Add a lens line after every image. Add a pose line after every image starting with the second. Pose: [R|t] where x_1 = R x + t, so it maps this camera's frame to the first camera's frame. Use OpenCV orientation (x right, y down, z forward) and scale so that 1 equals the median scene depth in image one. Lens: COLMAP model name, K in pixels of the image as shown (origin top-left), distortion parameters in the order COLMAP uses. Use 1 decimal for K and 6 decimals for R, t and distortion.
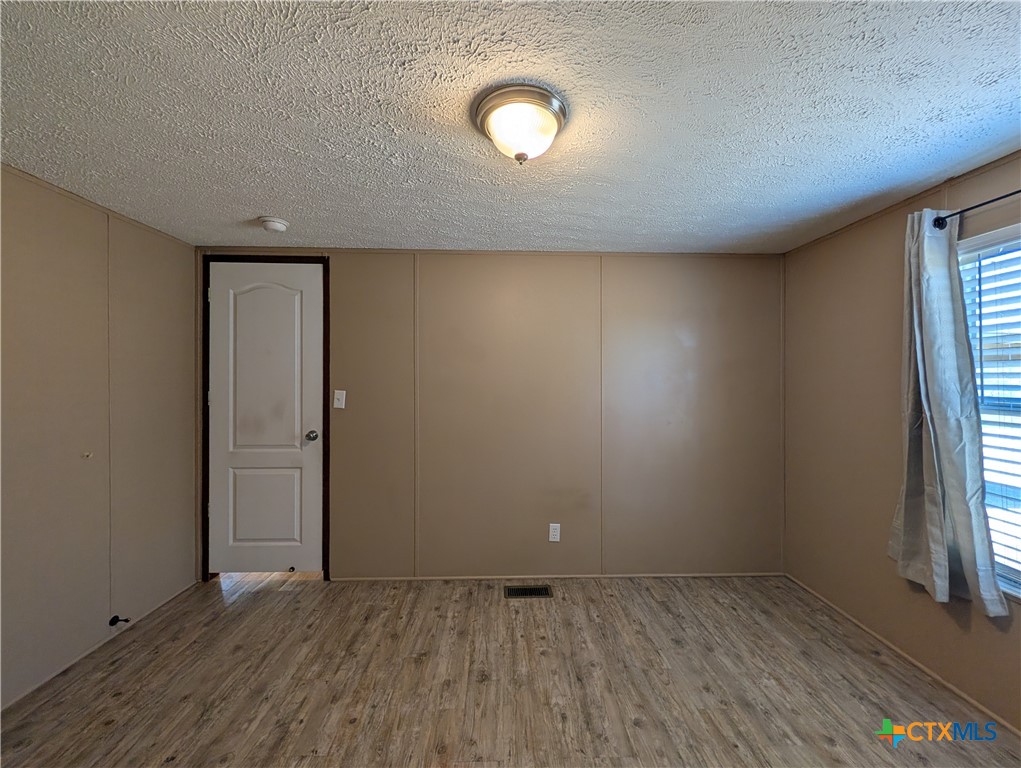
lens RADIAL K [[394.1, 0, 511.0], [0, 394.1, 380.1], [0, 0, 1]] dist [0.001399, -0.000211]
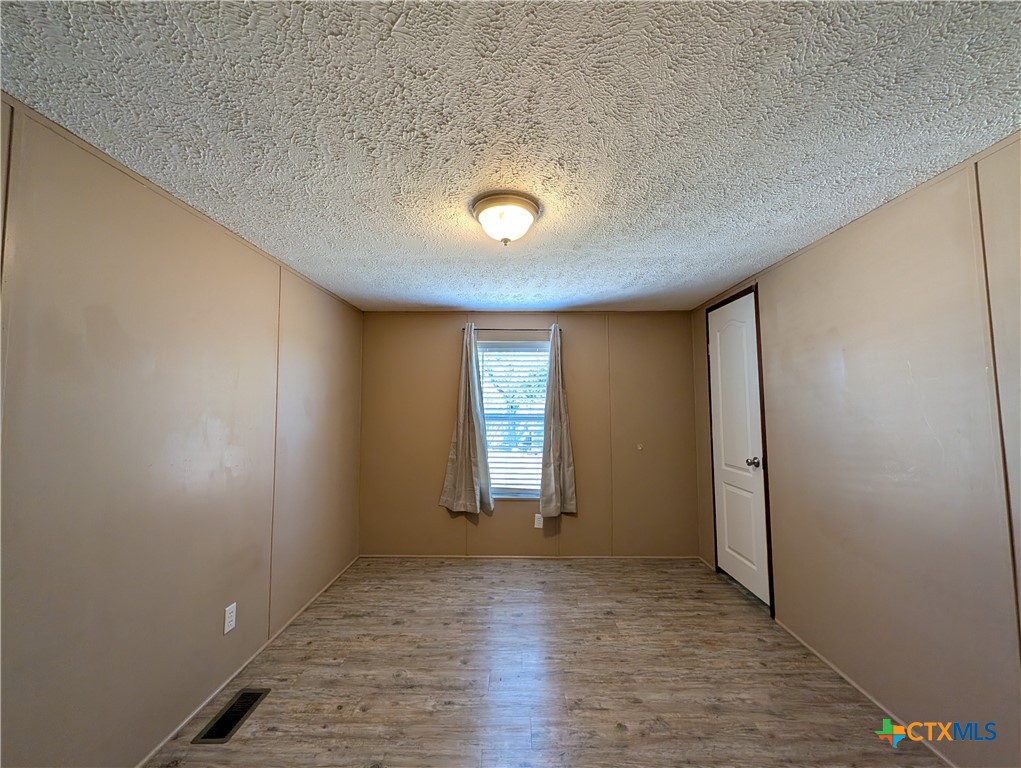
lens RADIAL K [[394.1, 0, 511.0], [0, 394.1, 384.7], [0, 0, 1]] dist [0.001399, -0.000211]
pose [[0.039204, 0.051147, 0.997921, -0.817352], [-0.000825, 0.998690, -0.051154, -0.007182], [-0.999231, 0.001182, 0.039194, 0.603559]]
